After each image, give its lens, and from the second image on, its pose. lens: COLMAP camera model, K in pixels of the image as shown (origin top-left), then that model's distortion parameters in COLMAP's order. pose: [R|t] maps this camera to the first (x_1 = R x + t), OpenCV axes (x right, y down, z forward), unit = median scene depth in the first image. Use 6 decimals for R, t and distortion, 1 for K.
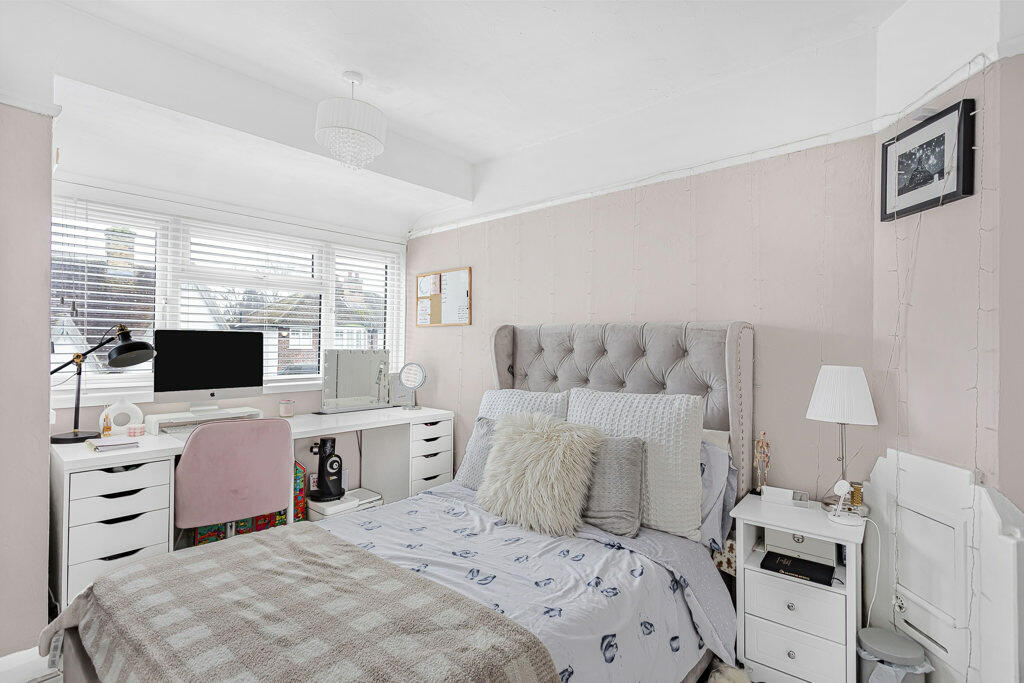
lens RADIAL K [[493.0, 0, 512.0], [0, 493.0, 341.5], [0, 0, 1]] dist [0.001683, 0.000201]
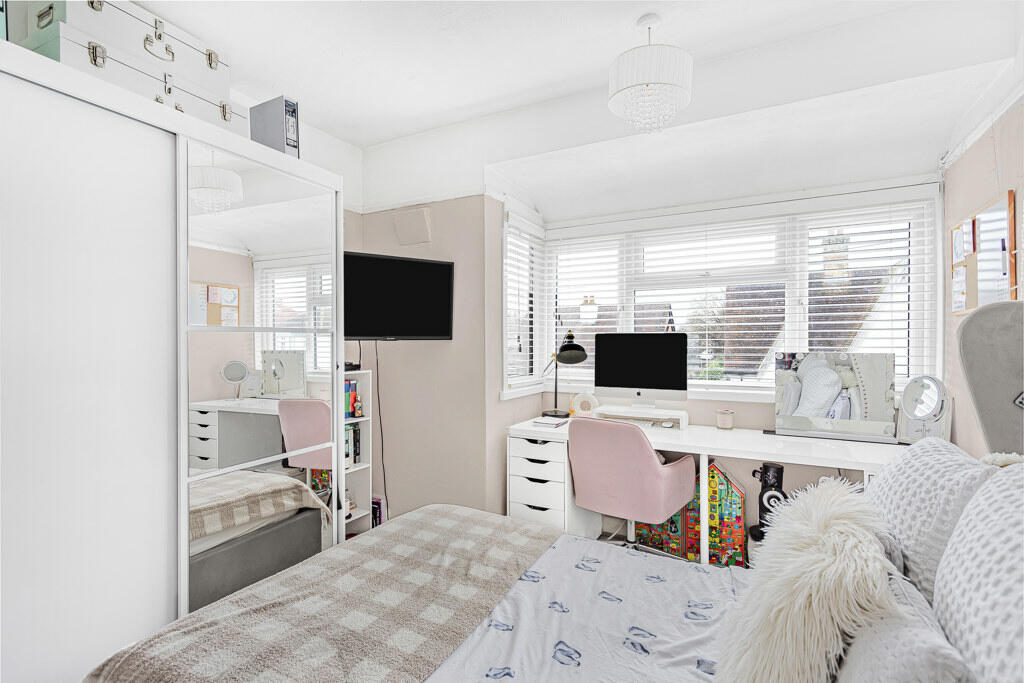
lens RADIAL K [[493.0, 0, 512.0], [0, 493.0, 341.5], [0, 0, 1]] dist [0.001683, 0.000201]
pose [[0.219274, -0.005831, -0.975646, 0.396601], [0.011531, 0.999928, -0.003385, -0.004161], [0.975595, -0.010508, 0.219325, 0.544849]]
